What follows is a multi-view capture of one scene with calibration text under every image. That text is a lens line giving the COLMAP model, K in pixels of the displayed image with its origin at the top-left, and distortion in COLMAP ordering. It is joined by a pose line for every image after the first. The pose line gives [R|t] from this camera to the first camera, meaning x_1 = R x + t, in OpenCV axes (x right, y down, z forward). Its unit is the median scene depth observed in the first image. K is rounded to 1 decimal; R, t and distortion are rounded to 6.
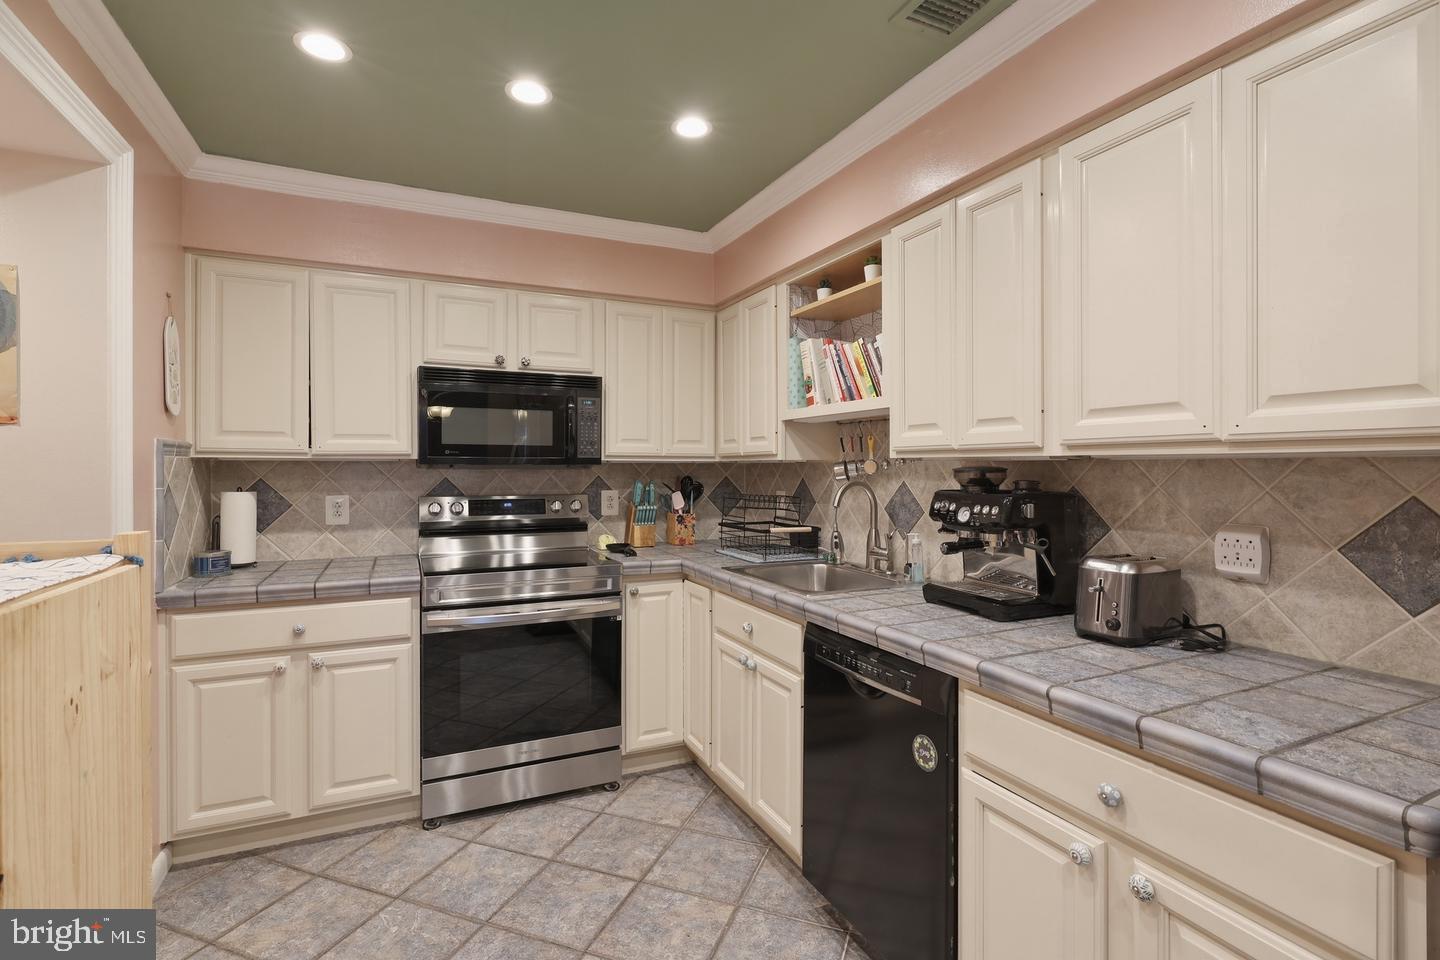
lens RADIAL K [[671.3, 0, 715.2], [0, 671.3, 467.3], [0, 0, 1]] dist [-0.002468, -0.000326]
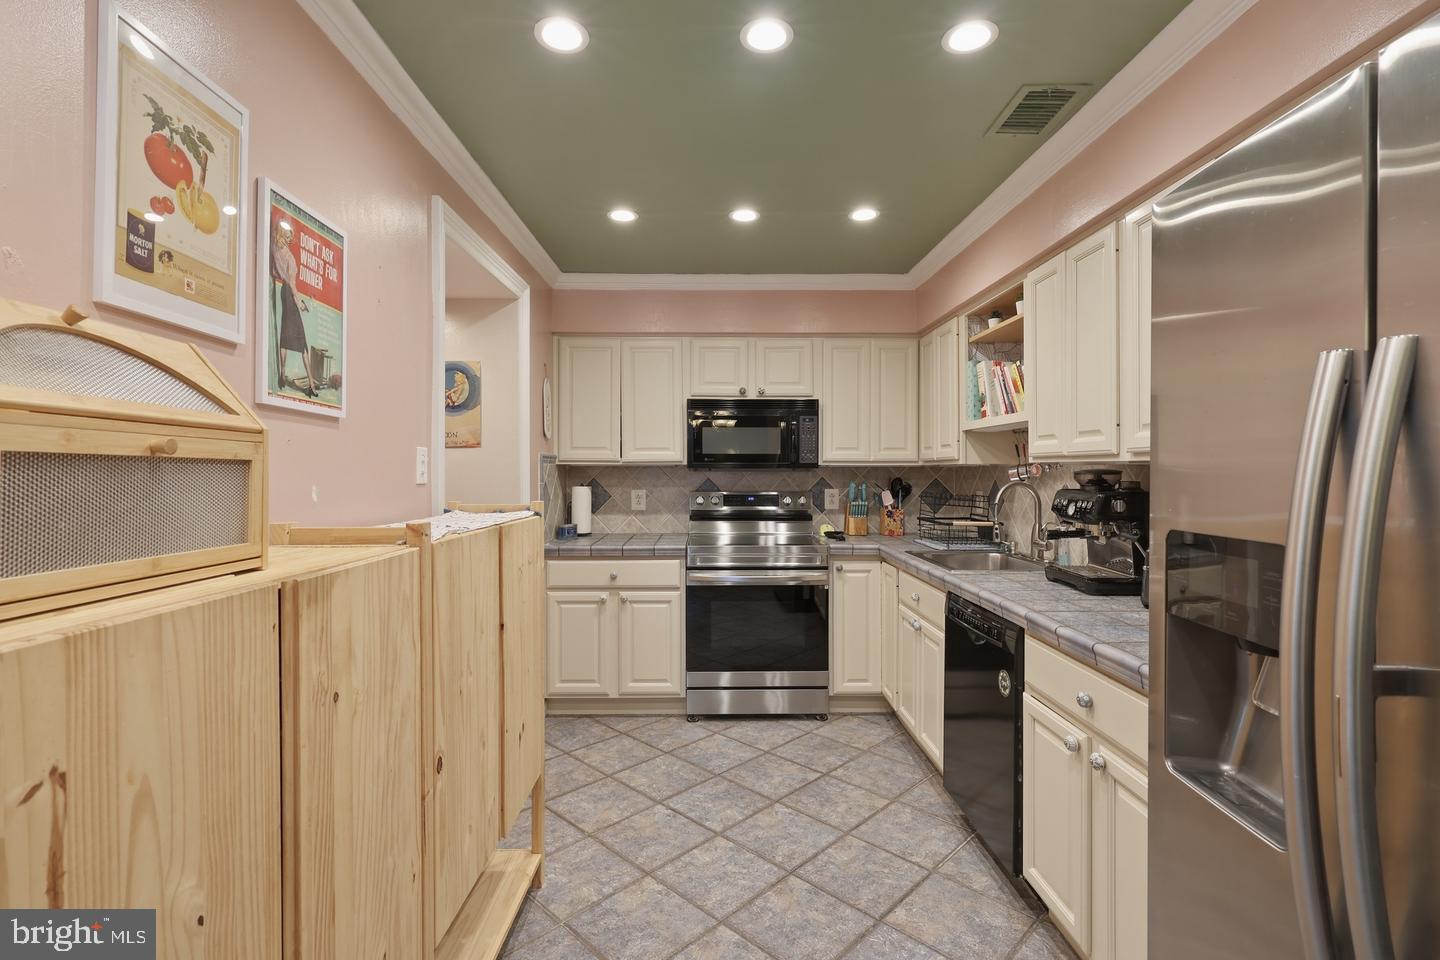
lens RADIAL K [[668.9, 0, 717.1], [0, 668.9, 468.7], [0, 0, 1]] dist [-0.003053, -0.000817]
pose [[0.912391, -0.001664, -0.409316, 0.217445], [0.000611, 0.999996, -0.002703, 0.000118], [0.409319, 0.002216, 0.912389, -0.294366]]
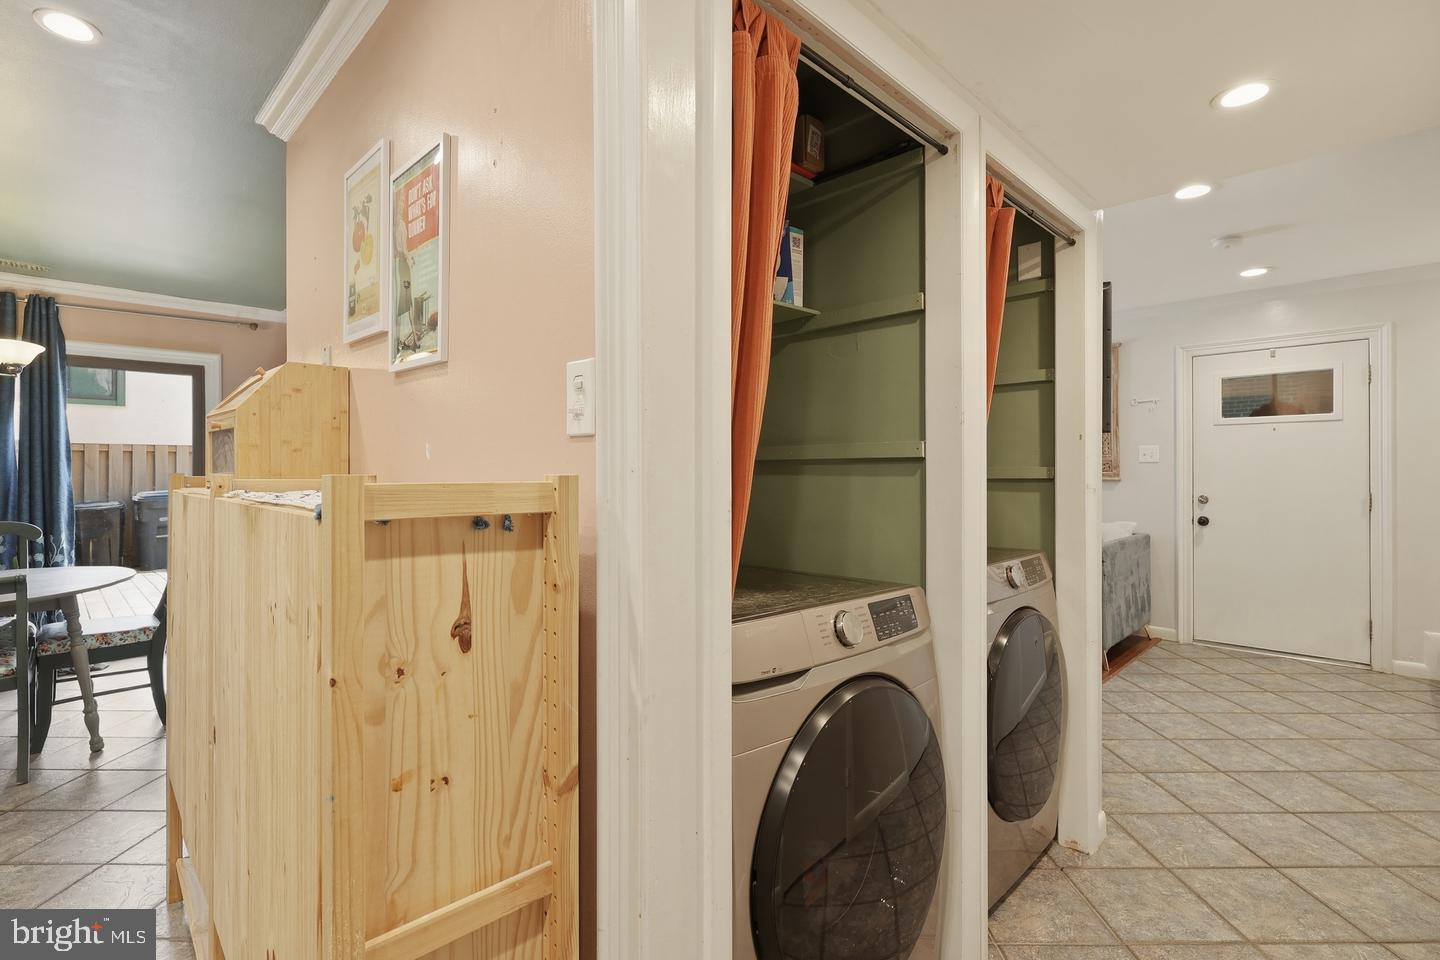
lens RADIAL K [[673.9, 0, 718.2], [0, 673.9, 474.6], [0, 0, 1]] dist [-0.000976, -0.000362]
pose [[-0.939476, 0.002062, -0.342610, -0.428733], [0.001177, 0.999995, 0.002790, 0.041118], [0.342614, 0.002218, -0.939474, 0.778985]]
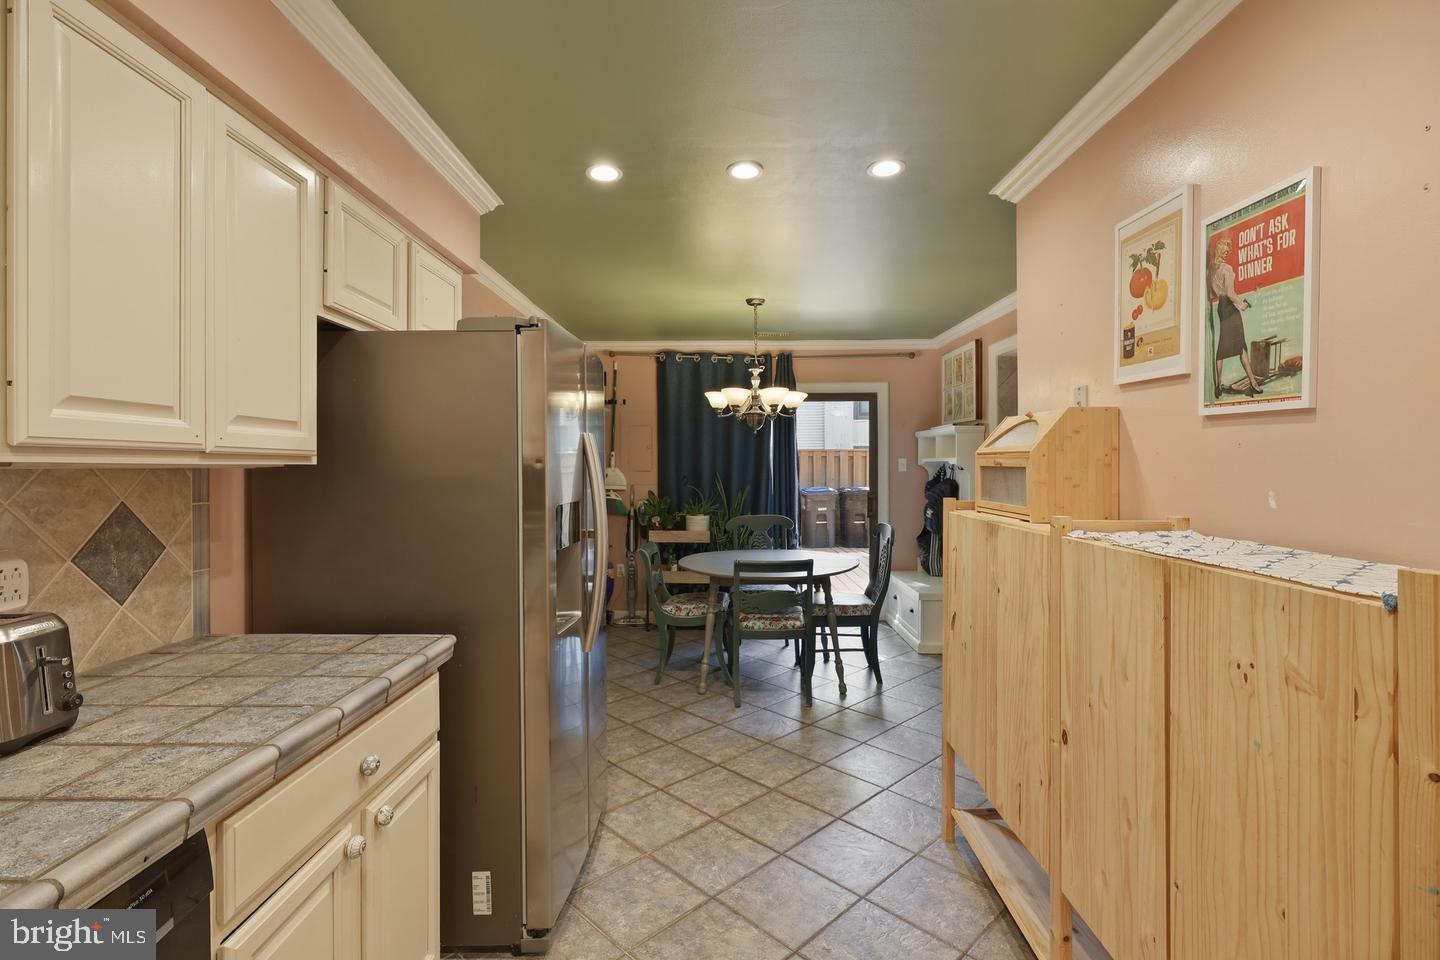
lens RADIAL K [[671.3, 0, 715.2], [0, 671.3, 467.3], [0, 0, 1]] dist [-0.002468, -0.000326]
pose [[-0.902126, 0.002722, 0.431465, -0.208488], [0.003370, 0.999994, 0.000737, -0.007645], [-0.431461, 0.002119, -0.902129, 0.852513]]
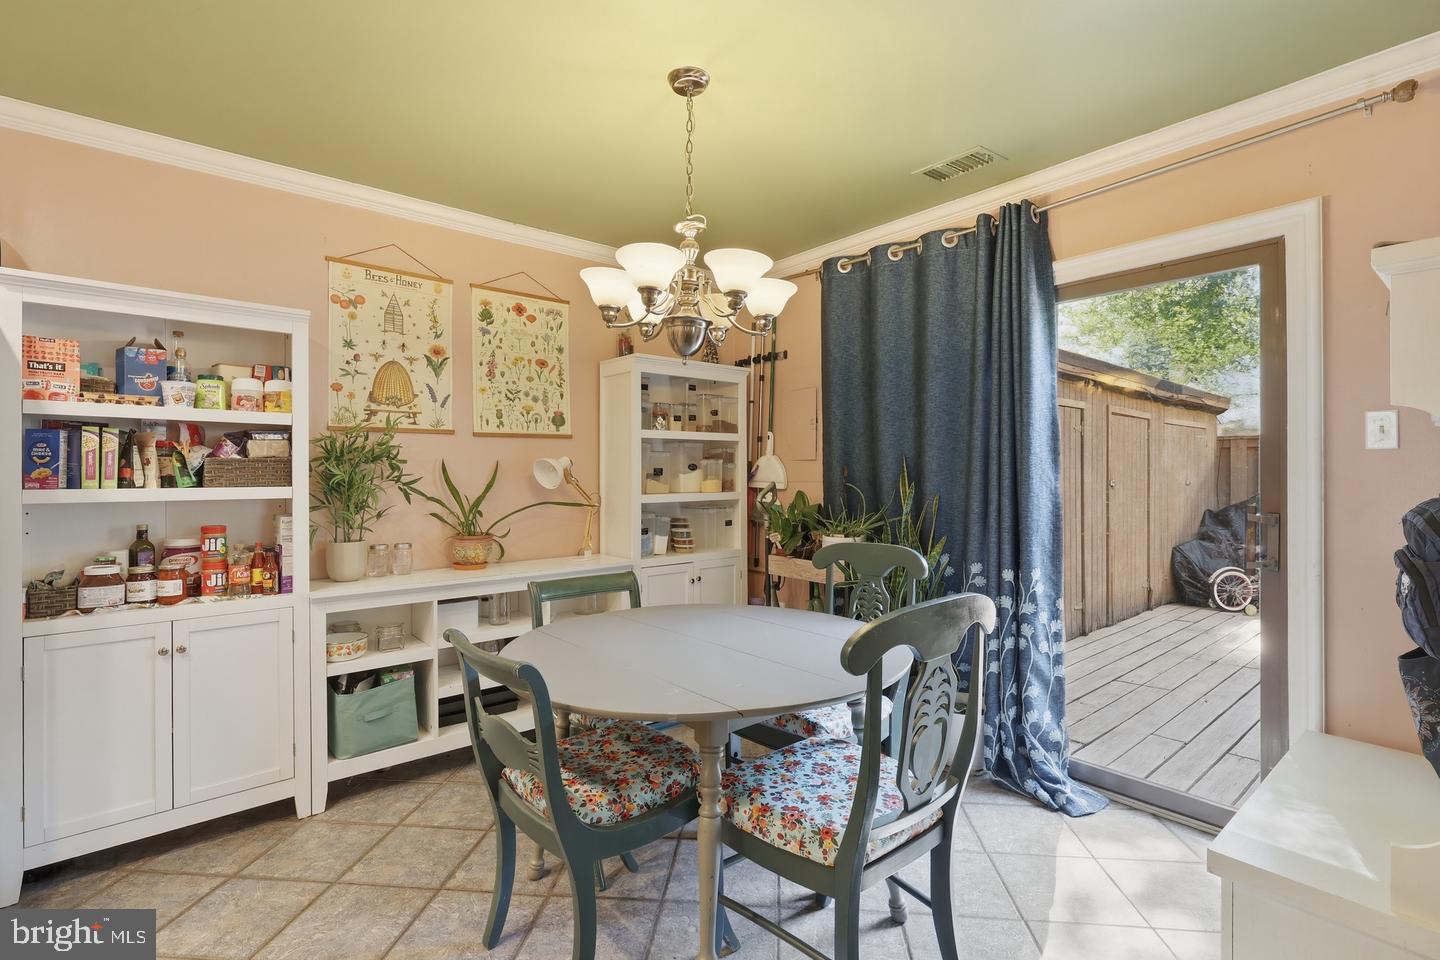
lens RADIAL K [[667.4, 0, 720.0], [0, 667.4, 480.0], [0, 0, 1]] dist [-0.002856, -0.000510]
pose [[-0.266731, -0.004433, 0.963761, -0.340565], [0.000388, 0.999989, 0.004707, 0.044875], [-0.963771, 0.001629, -0.266726, -0.642978]]
